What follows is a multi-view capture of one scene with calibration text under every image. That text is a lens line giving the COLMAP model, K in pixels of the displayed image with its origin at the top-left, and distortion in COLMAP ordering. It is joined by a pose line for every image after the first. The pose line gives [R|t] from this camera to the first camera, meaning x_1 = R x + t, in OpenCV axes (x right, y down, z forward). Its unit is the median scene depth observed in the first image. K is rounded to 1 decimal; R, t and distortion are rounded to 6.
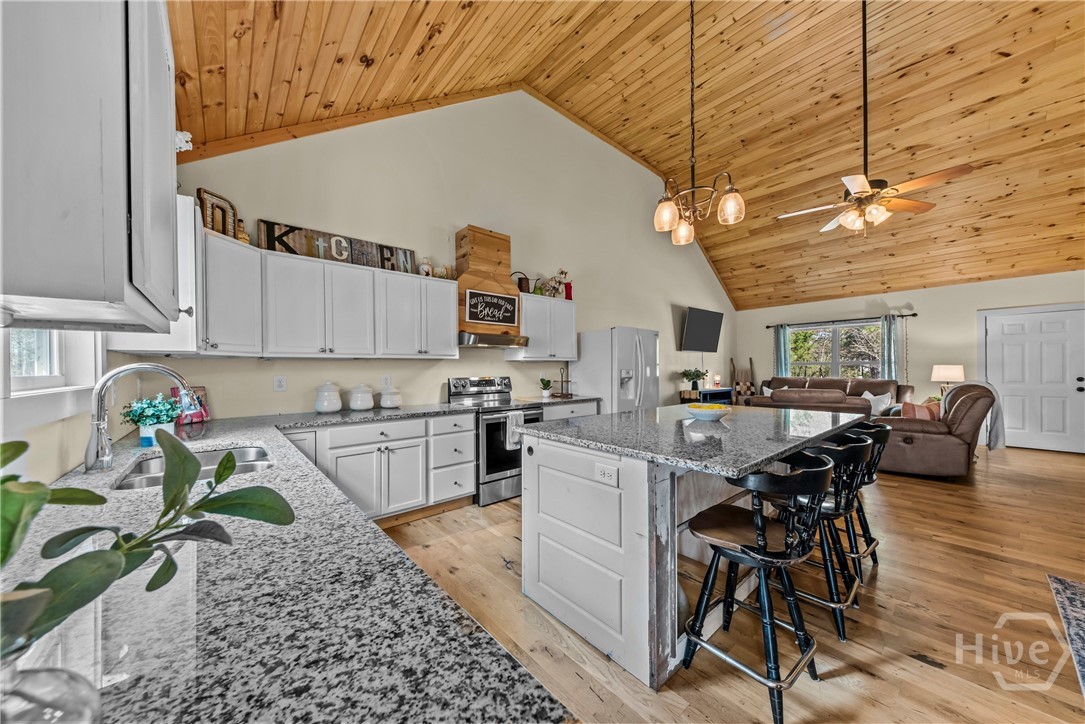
lens RADIAL K [[369.4, 0, 543.6], [0, 369.4, 372.4], [0, 0, 1]] dist [0.011910, -0.003914]
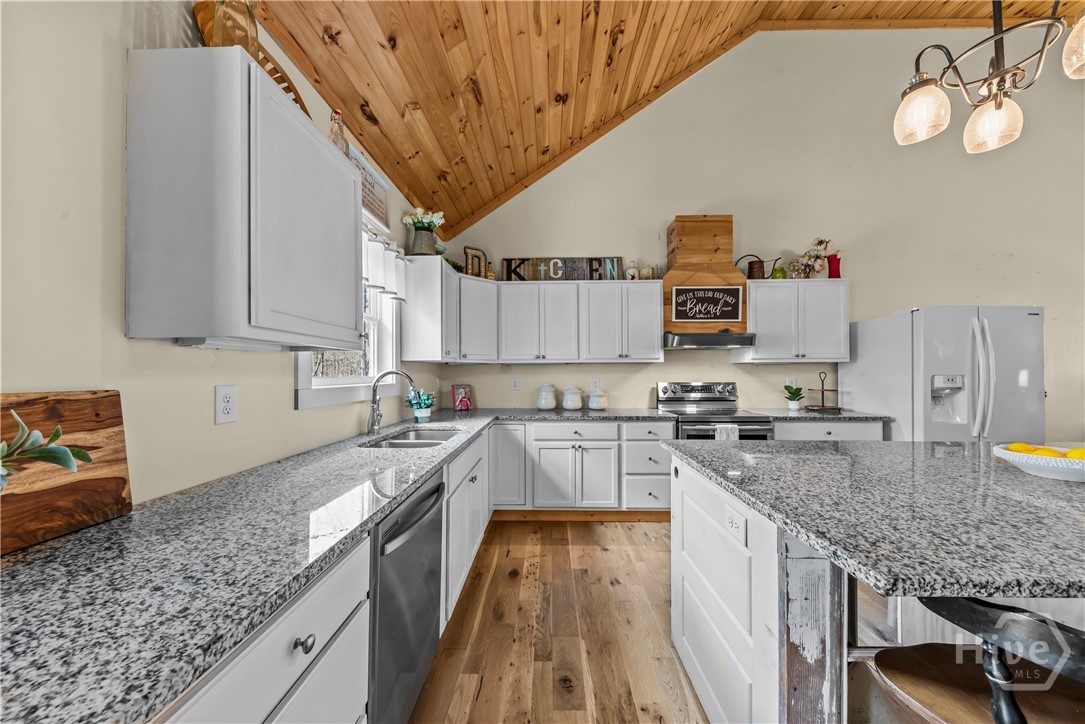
lens RADIAL K [[369.4, 0, 543.6], [0, 369.4, 372.4], [0, 0, 1]] dist [0.011910, -0.003914]
pose [[0.743368, 0.003965, -0.668870, 0.175618], [-0.008670, 0.999956, -0.003707, -0.005009], [0.668826, 0.008555, 0.743370, 0.103521]]
